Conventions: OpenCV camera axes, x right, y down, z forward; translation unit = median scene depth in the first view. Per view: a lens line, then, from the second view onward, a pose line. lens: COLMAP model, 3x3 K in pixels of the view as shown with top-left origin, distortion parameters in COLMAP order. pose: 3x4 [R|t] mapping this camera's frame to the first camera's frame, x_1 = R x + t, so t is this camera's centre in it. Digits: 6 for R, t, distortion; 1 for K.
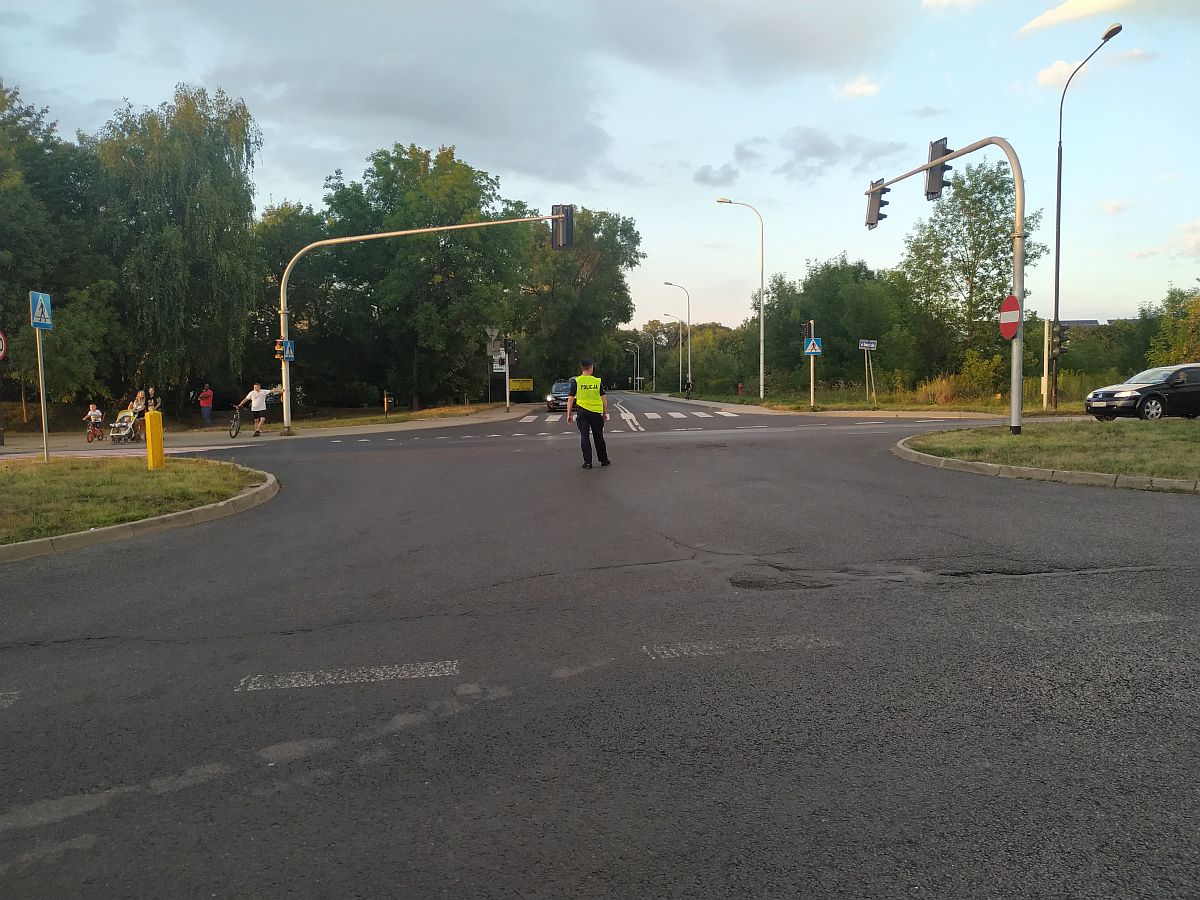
lens RADIAL K [[886.1, 0, 600.0], [0, 886.1, 450.0], [0, 0, 1]] dist [0.000977, -0.024187]
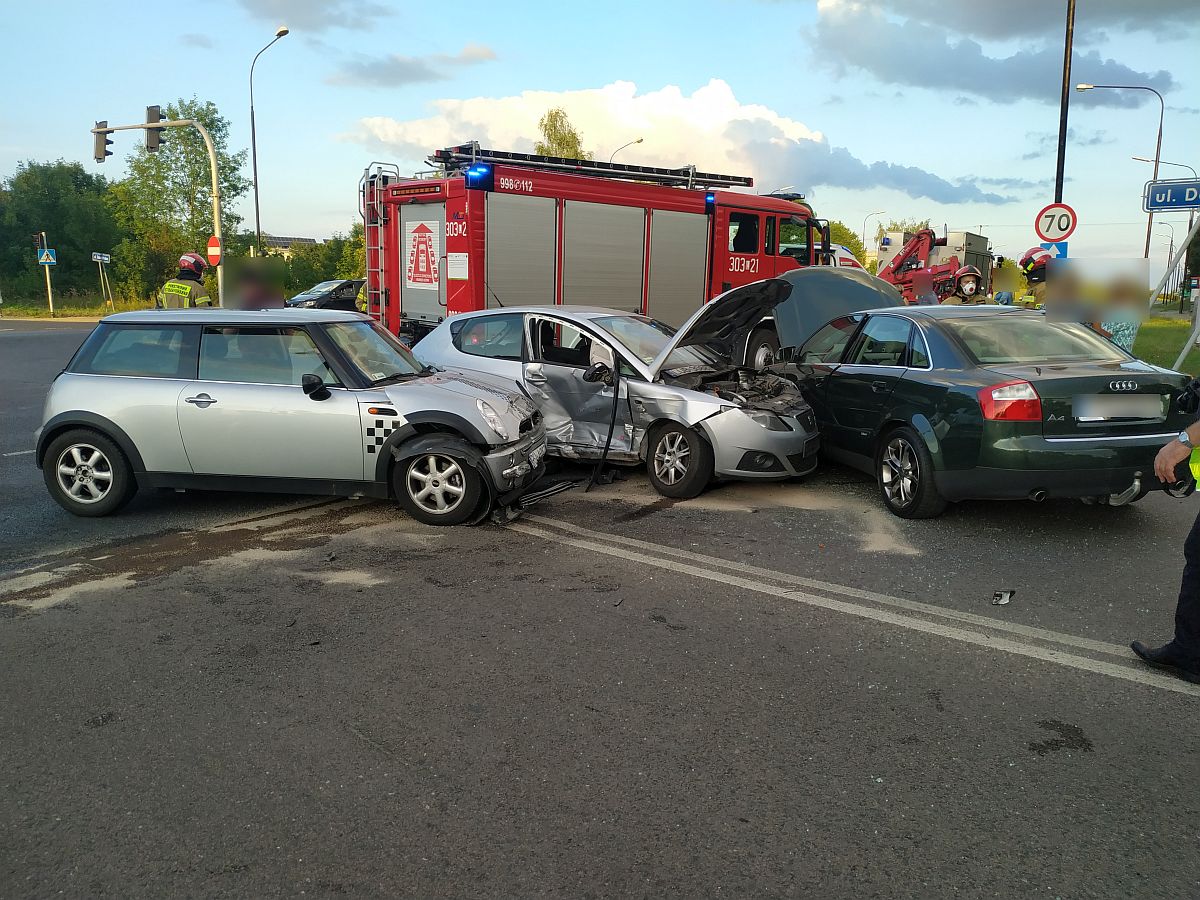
lens RADIAL K [[831.8, 0, 569.4], [0, 831.8, 447.4], [0, 0, 1]] dist [0.003847, 0.000350]
pose [[0.693288, -0.104187, 0.713089, -0.045241], [0.027522, 0.992600, 0.118267, 0.008112], [-0.720135, -0.062367, 0.691026, -0.121502]]
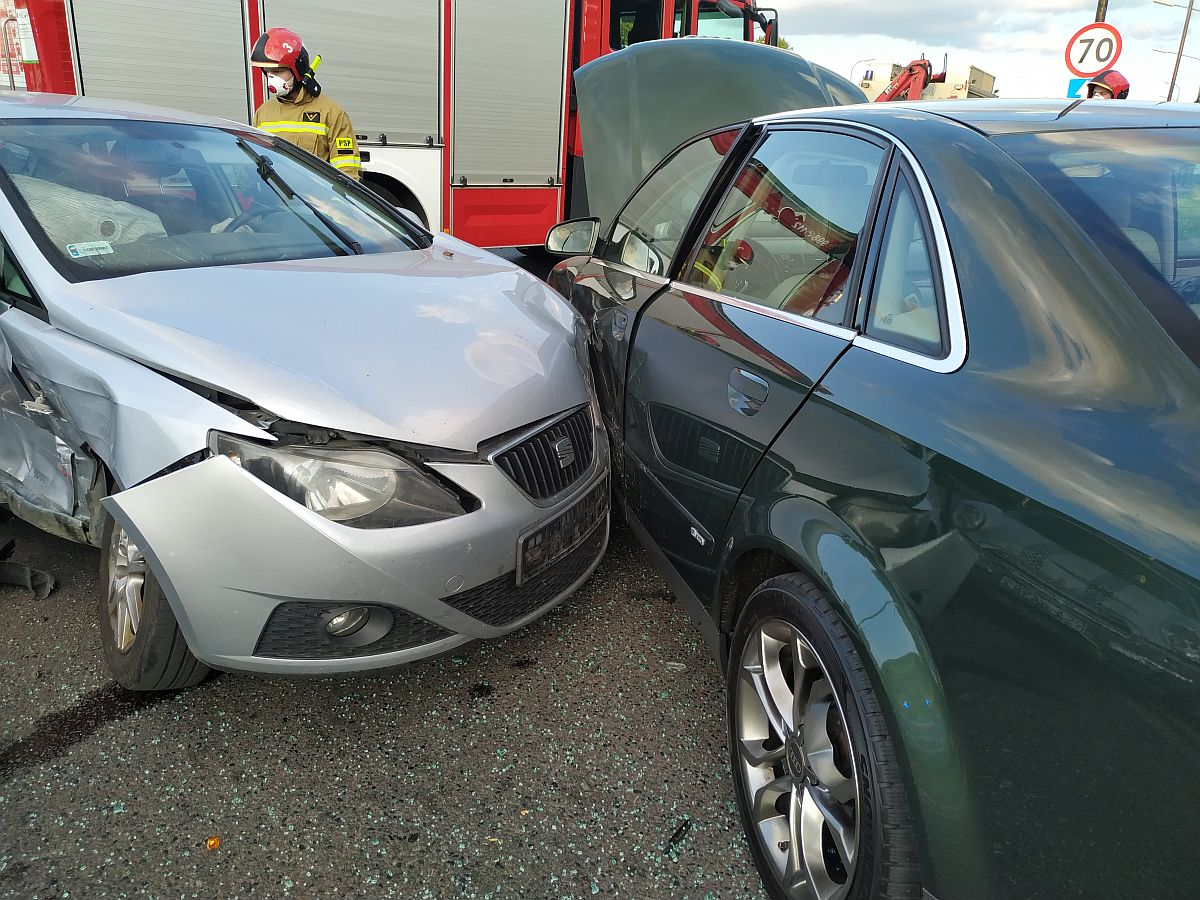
lens RADIAL K [[868.3, 0, 572.8], [0, 868.3, 451.2], [0, 0, 1]] dist [0.004884, 0.000253]
pose [[0.657900, -0.204030, 0.724941, 0.016247], [-0.005369, 0.961307, 0.275426, 0.007868], [-0.753086, -0.185095, 0.631348, -0.097238]]
